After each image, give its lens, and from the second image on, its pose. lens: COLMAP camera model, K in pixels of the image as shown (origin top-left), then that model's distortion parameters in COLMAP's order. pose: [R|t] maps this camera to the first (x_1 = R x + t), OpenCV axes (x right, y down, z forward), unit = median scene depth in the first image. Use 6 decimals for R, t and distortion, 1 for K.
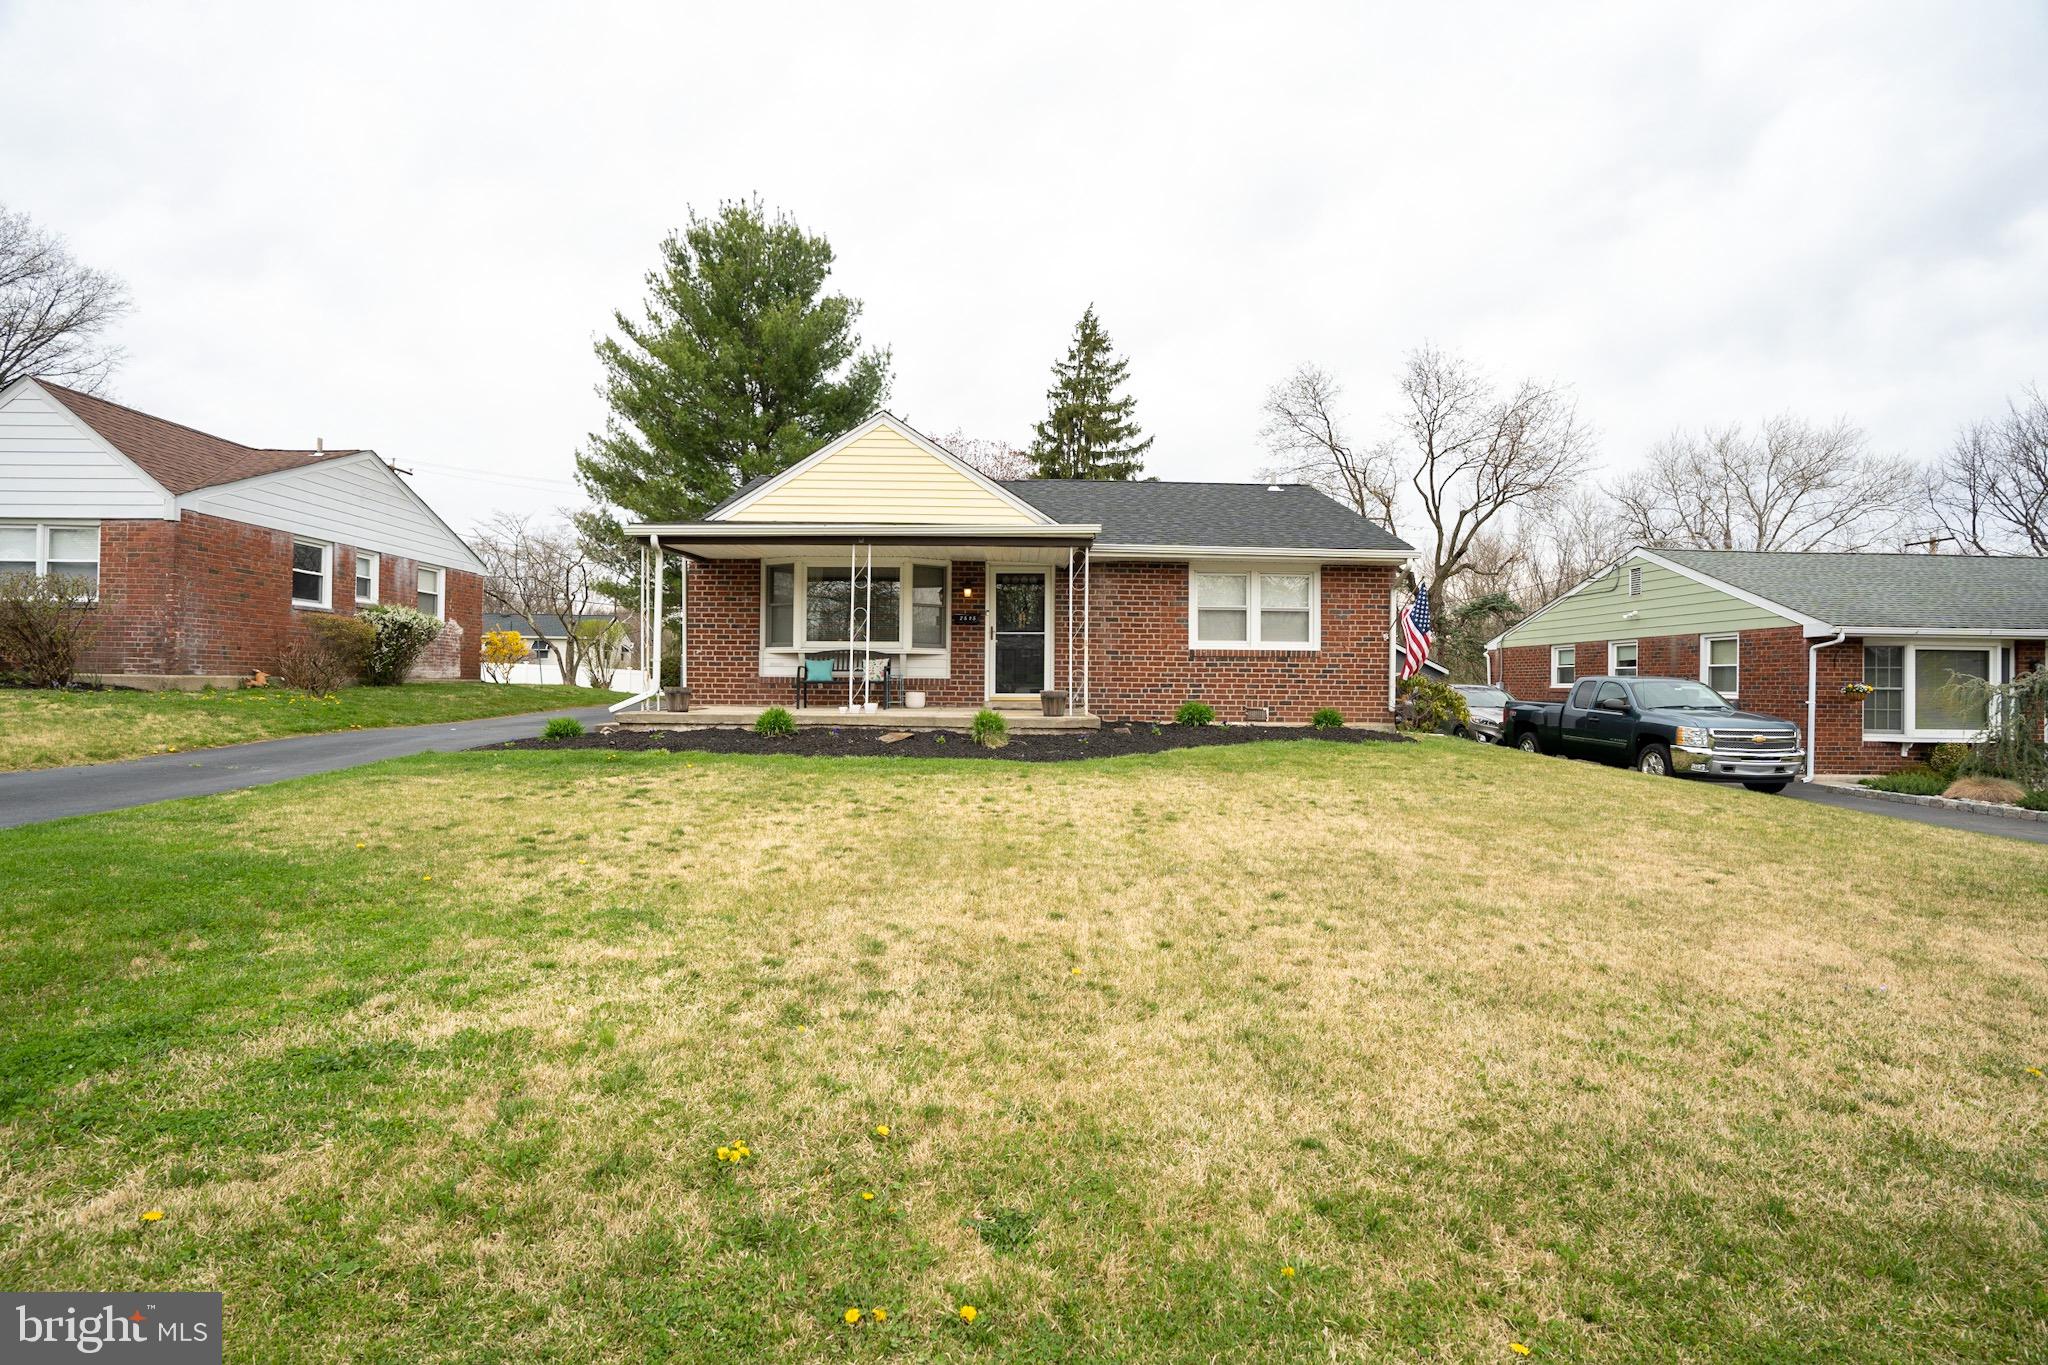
lens RADIAL K [[974.8, 0, 1035.3], [0, 974.8, 689.6], [0, 0, 1]] dist [-0.056964, 0.025306]
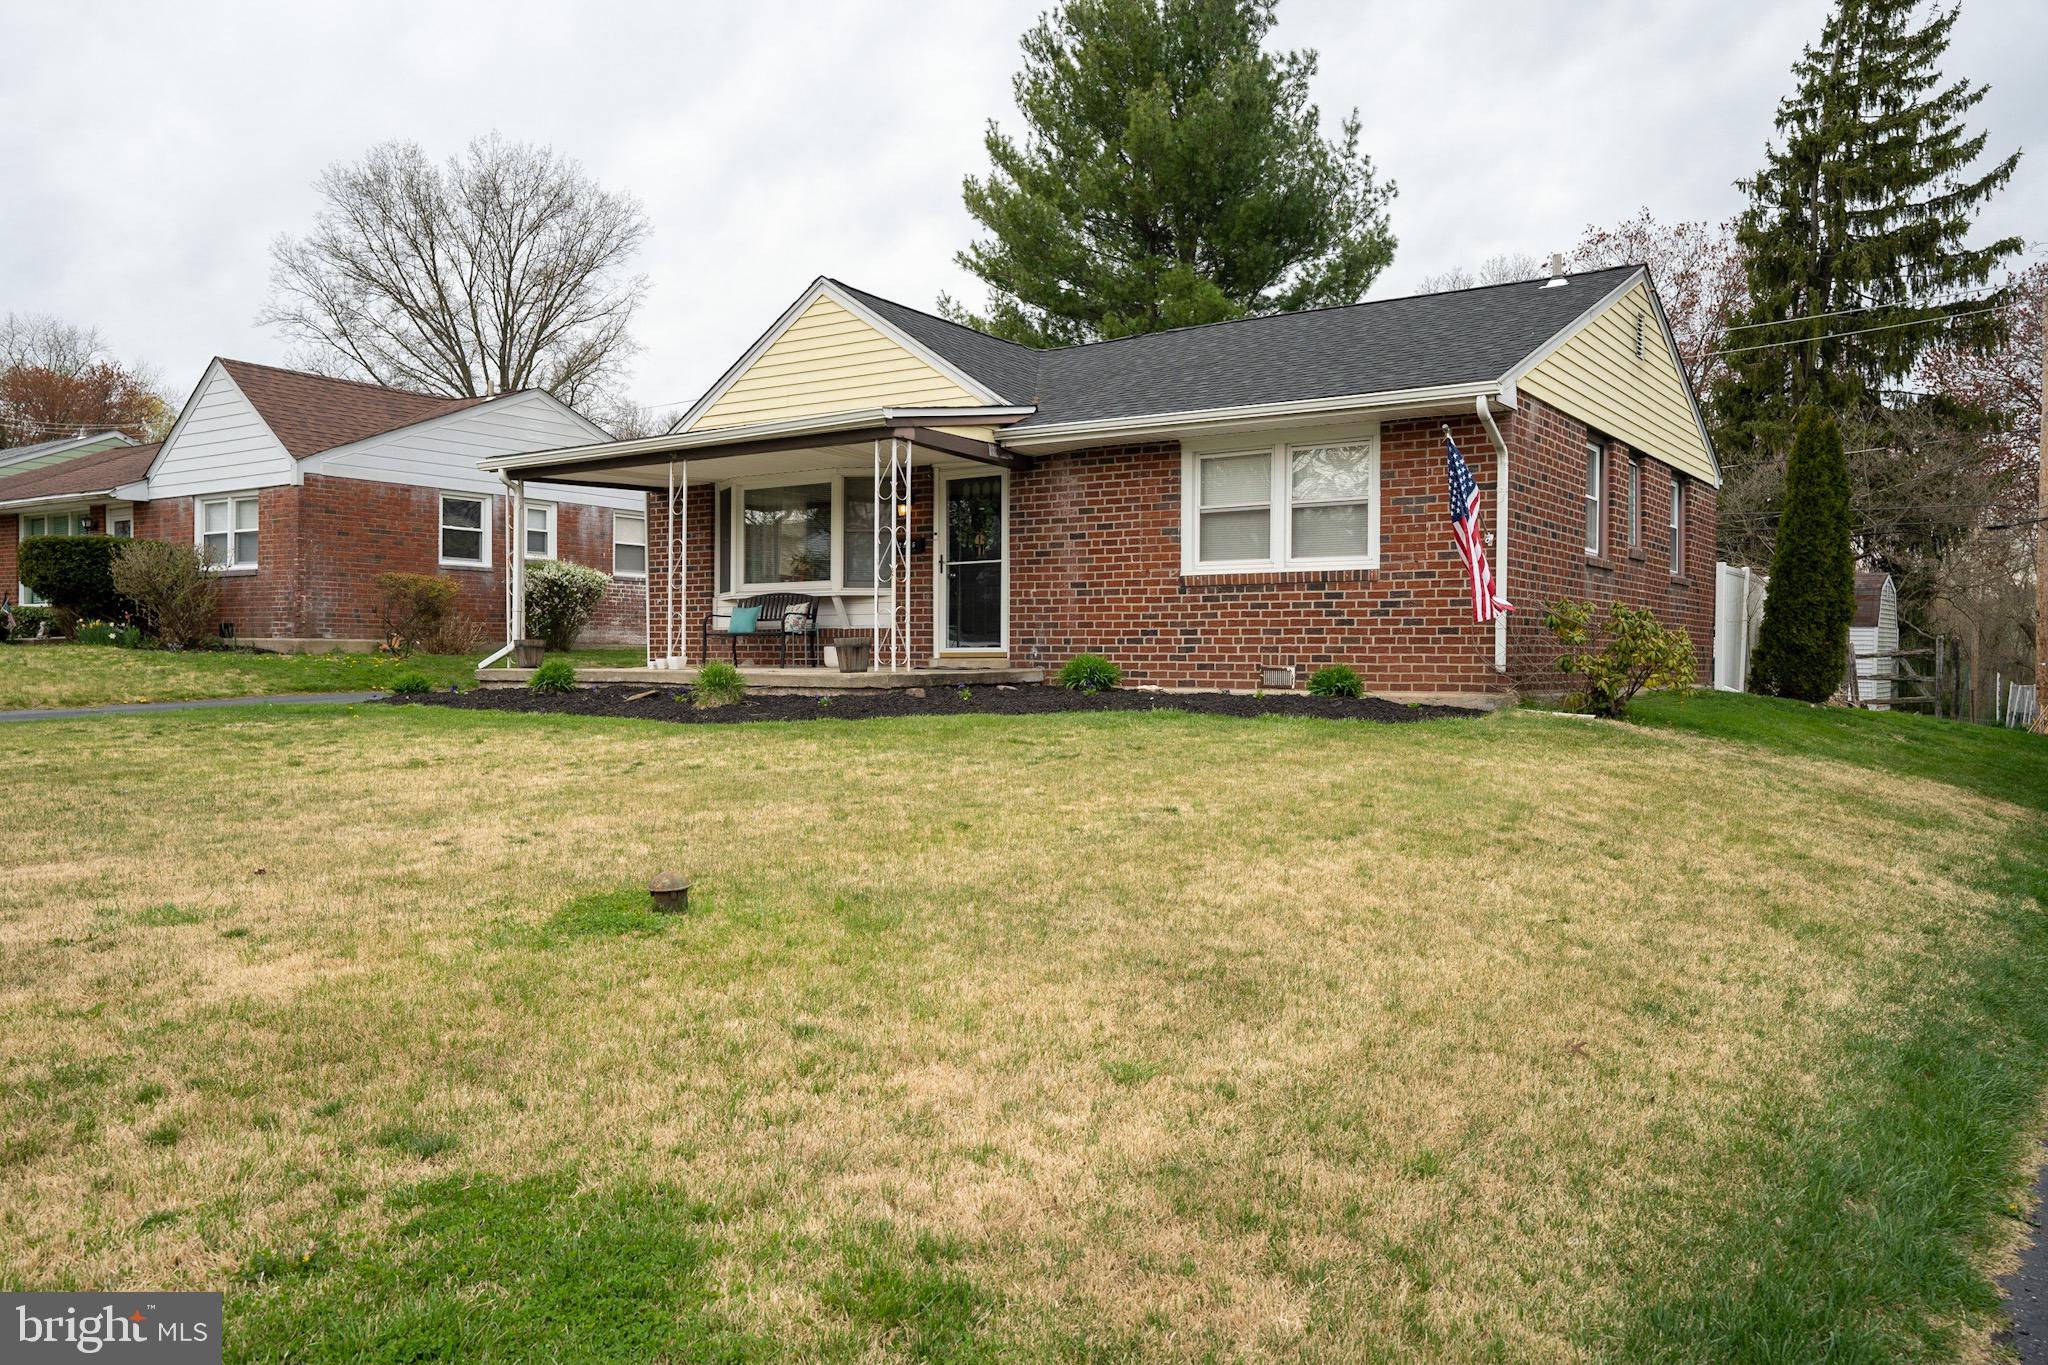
lens RADIAL K [[1577.1, 0, 1024.0], [0, 1577.1, 682.5], [0, 0, 1]] dist [0.038881, 0.000113]
pose [[0.796891, 0.001955, -0.604119, 0.705033], [-0.000260, 0.999996, 0.002893, 0.025876], [0.604123, -0.002149, 0.796889, 0.107218]]
